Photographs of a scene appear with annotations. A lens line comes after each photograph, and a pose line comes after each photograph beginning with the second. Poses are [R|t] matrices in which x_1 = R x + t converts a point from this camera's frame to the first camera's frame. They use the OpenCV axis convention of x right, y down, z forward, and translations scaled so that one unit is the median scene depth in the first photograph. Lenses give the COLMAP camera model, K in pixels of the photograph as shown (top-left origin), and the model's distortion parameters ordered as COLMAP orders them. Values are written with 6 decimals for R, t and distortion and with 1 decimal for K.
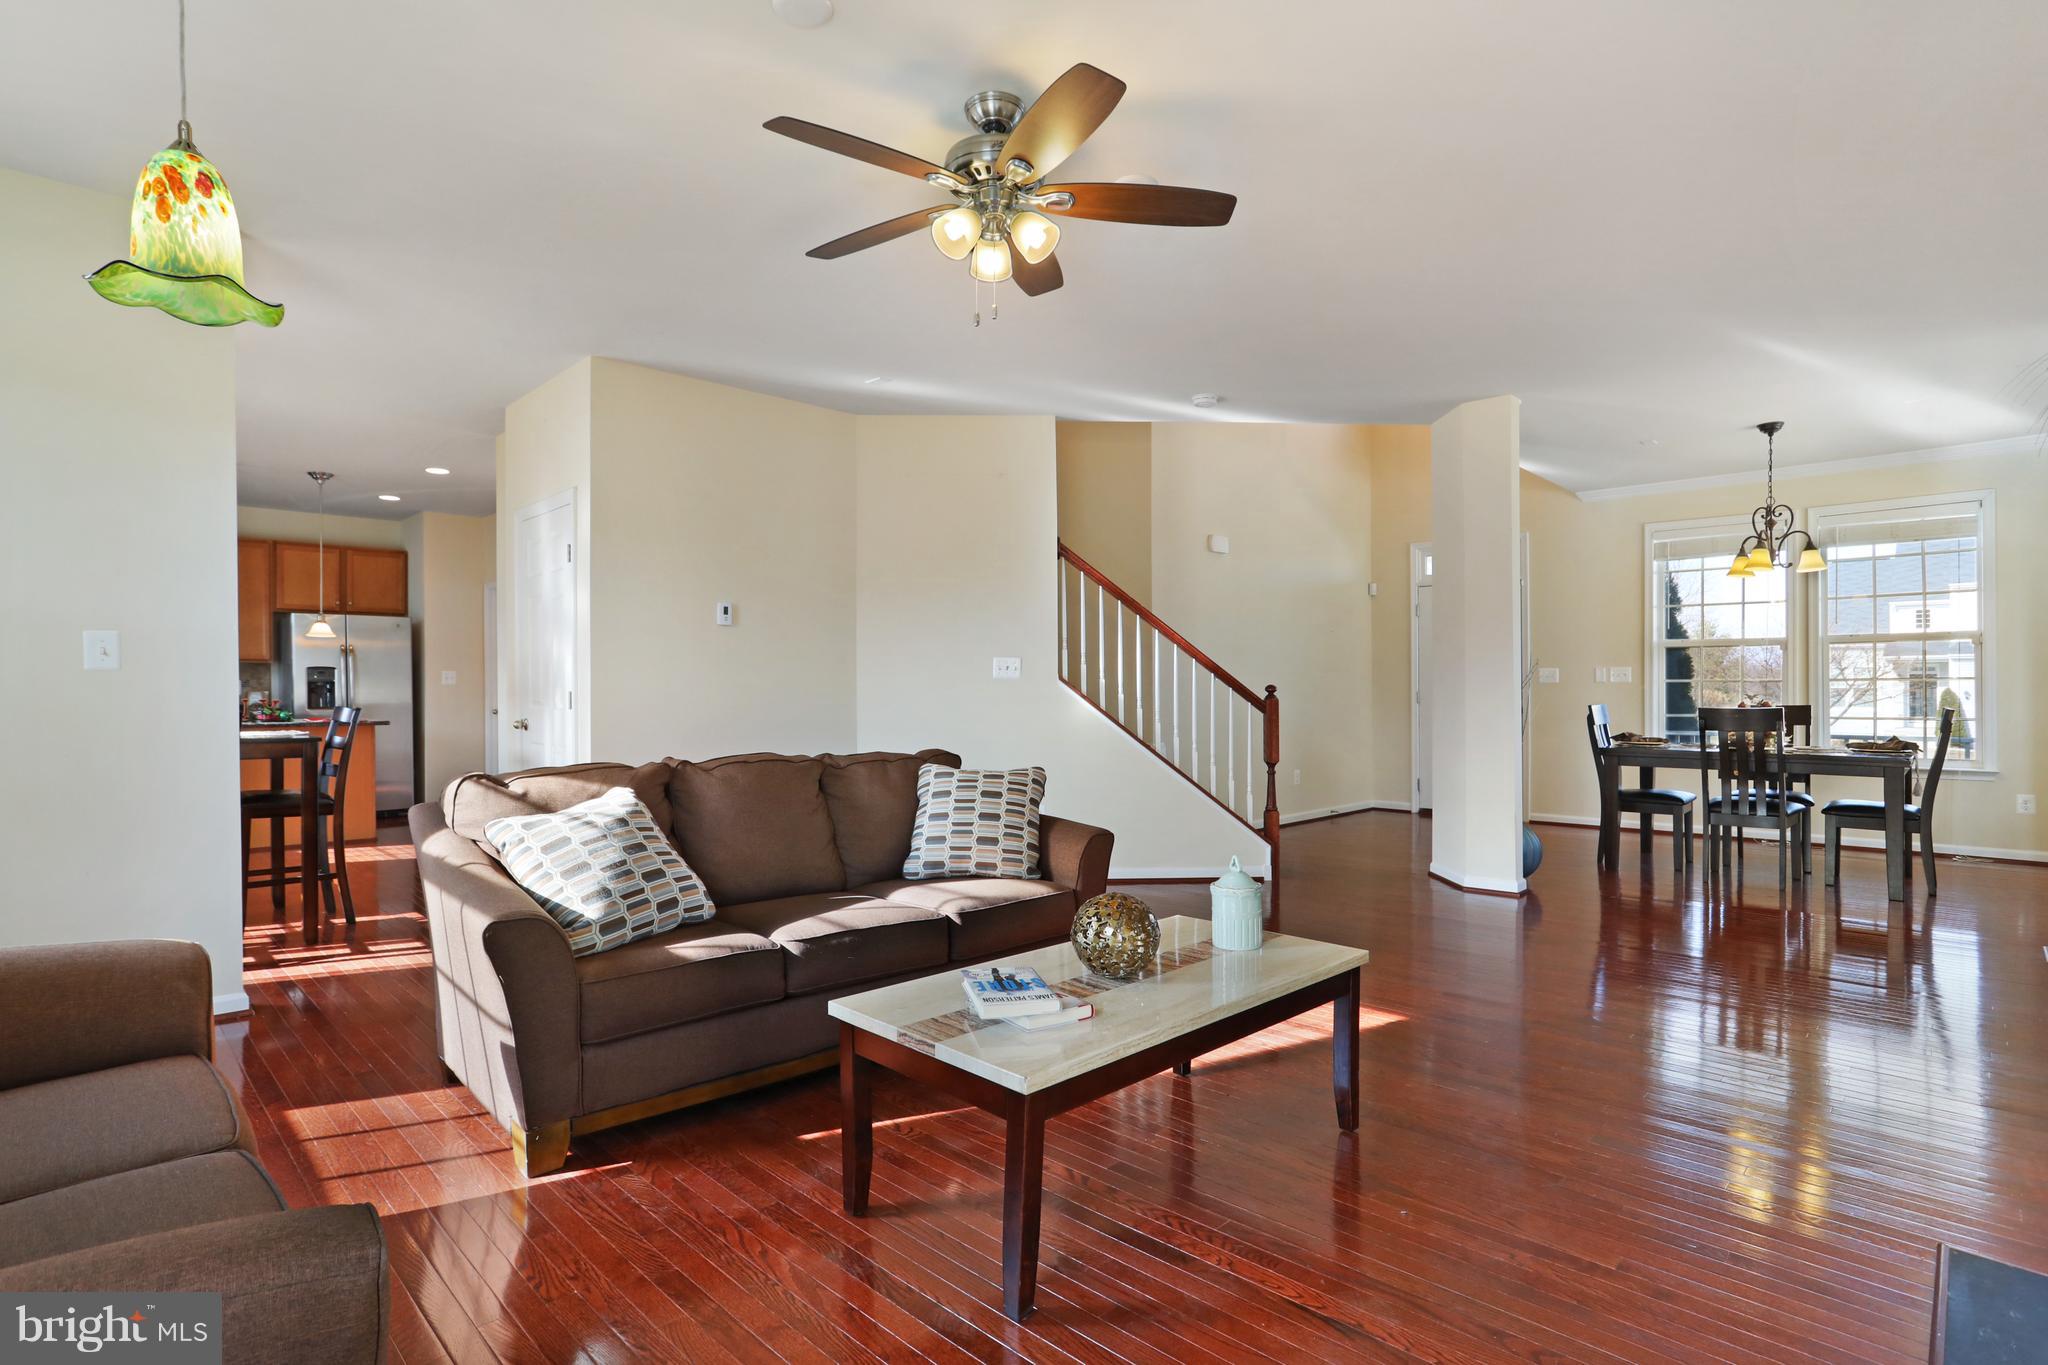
lens RADIAL K [[1001.1, 0, 1024.0], [0, 1001.1, 682.5], [0, 0, 1]] dist [-0.019098, 0.000207]
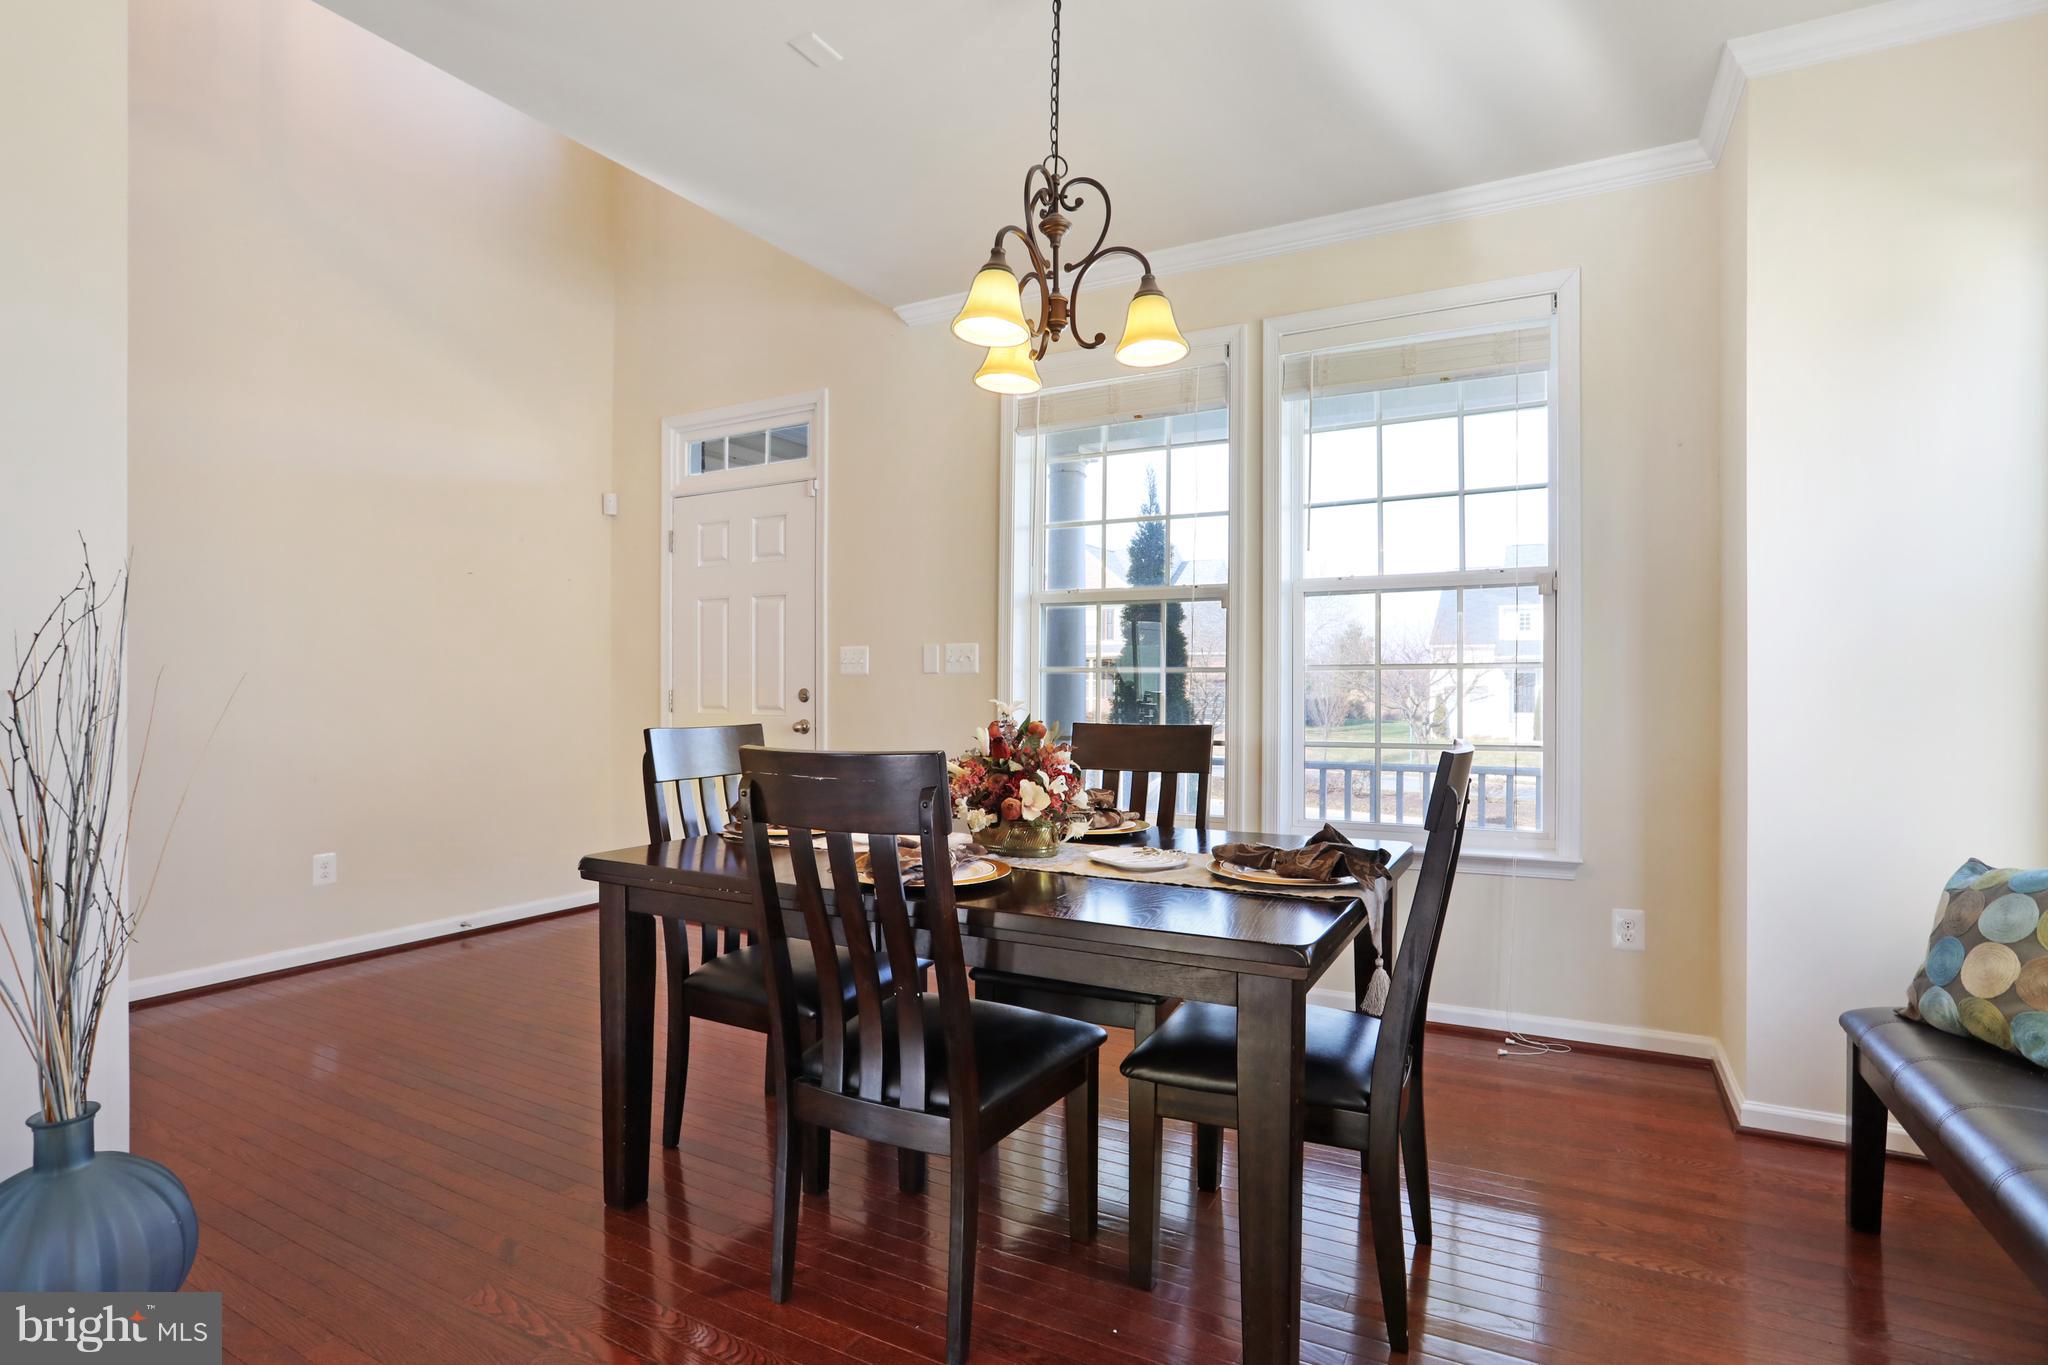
lens RADIAL K [[1001.1, 0, 1024.0], [0, 1001.1, 682.5], [0, 0, 1]] dist [-0.019098, 0.000207]
pose [[0.962340, 0.009484, 0.271683, 0.599282], [-0.007838, 0.999944, -0.007144, 0.007395], [-0.271736, 0.004746, 0.962360, 0.608427]]
